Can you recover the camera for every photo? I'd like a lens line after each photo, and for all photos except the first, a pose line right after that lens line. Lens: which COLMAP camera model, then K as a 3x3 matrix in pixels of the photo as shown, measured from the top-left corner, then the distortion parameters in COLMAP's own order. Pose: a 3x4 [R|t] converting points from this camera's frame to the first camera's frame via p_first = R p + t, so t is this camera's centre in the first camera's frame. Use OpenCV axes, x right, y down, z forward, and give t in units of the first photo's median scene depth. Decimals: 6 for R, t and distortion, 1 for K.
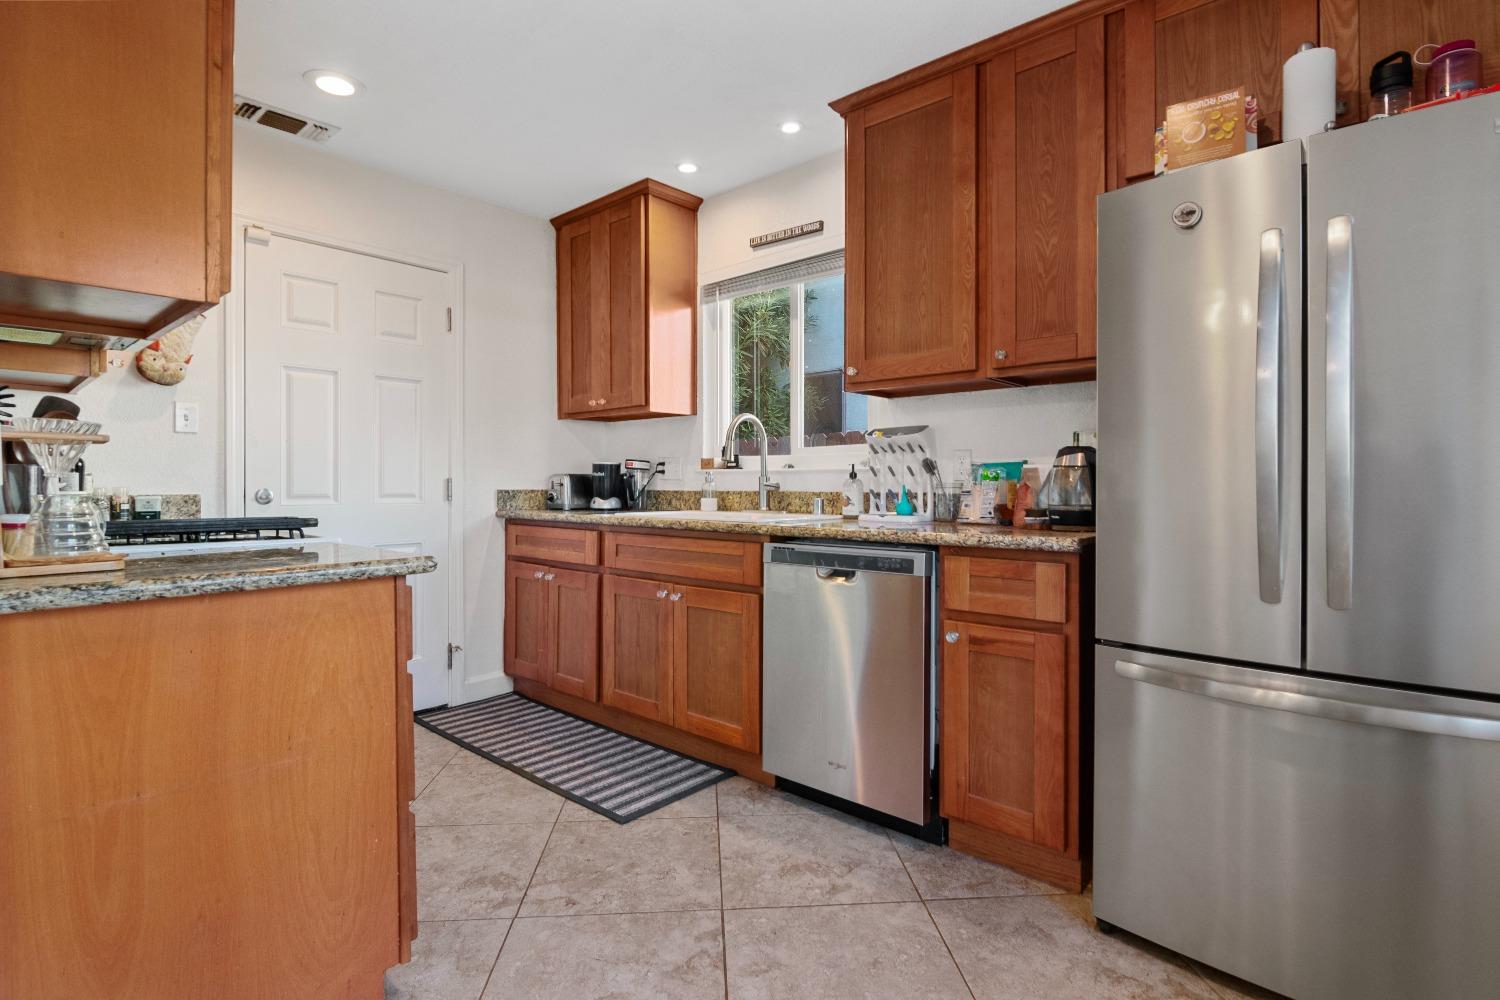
lens RADIAL K [[742.3, 0, 743.2], [0, 742.3, 498.6], [0, 0, 1]] dist [-0.010734, -0.001271]
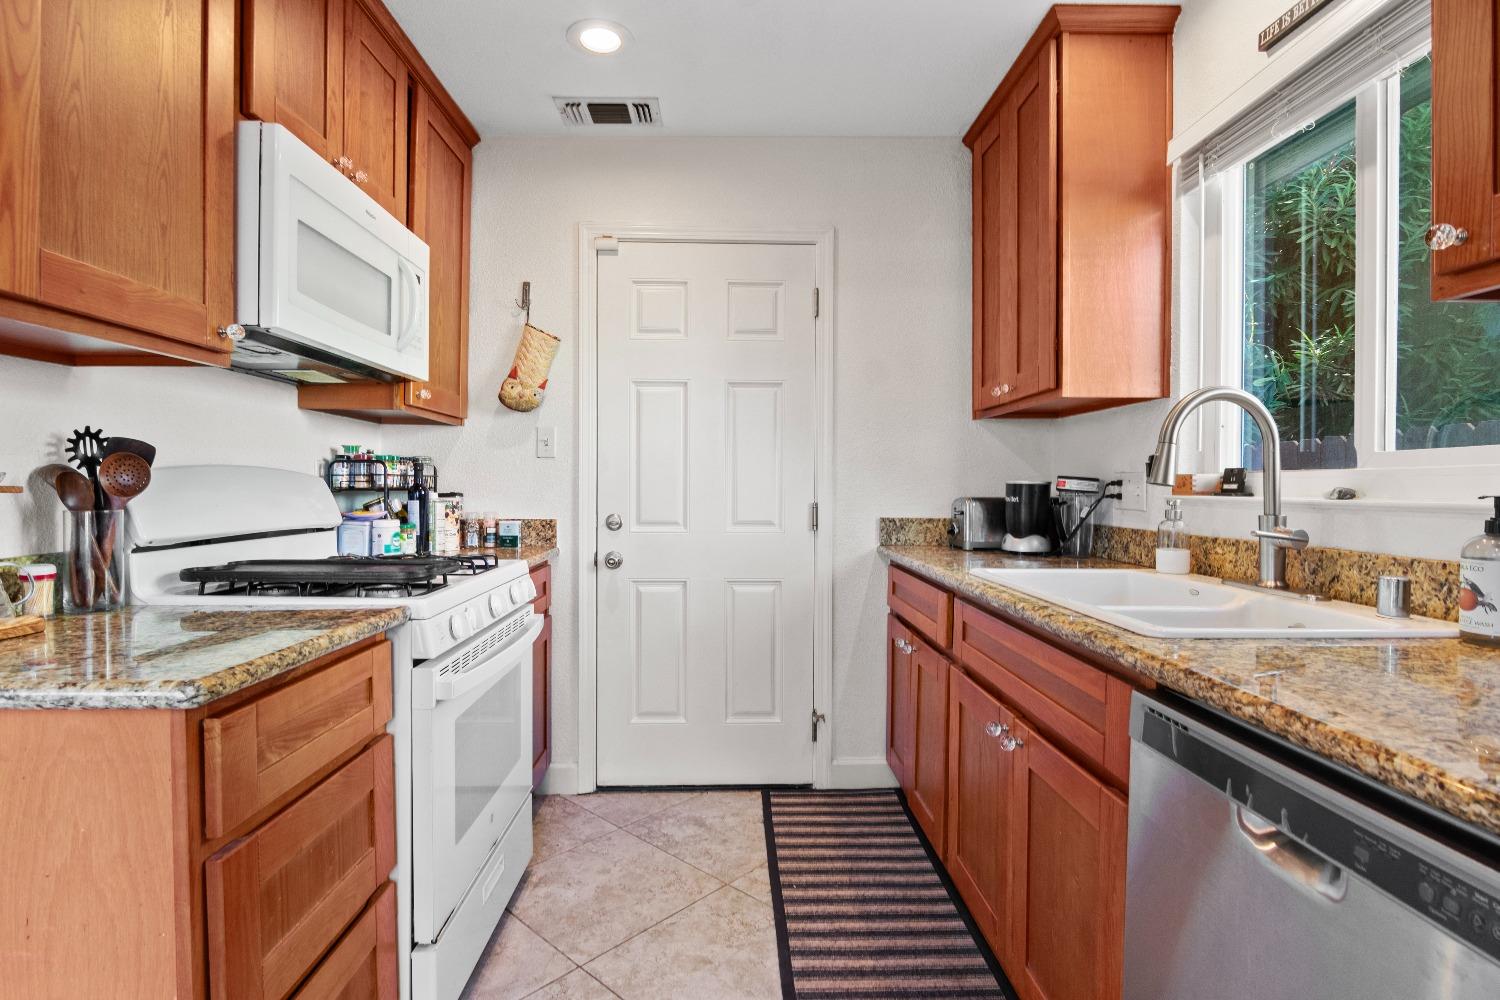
lens RADIAL K [[742.3, 0, 743.2], [0, 742.3, 498.6], [0, 0, 1]] dist [-0.010734, -0.001271]
pose [[0.684953, 0.015521, -0.728422, 0.139661], [-0.018416, 0.999822, 0.003986, -0.035911], [0.728355, 0.010684, 0.685117, 0.426622]]
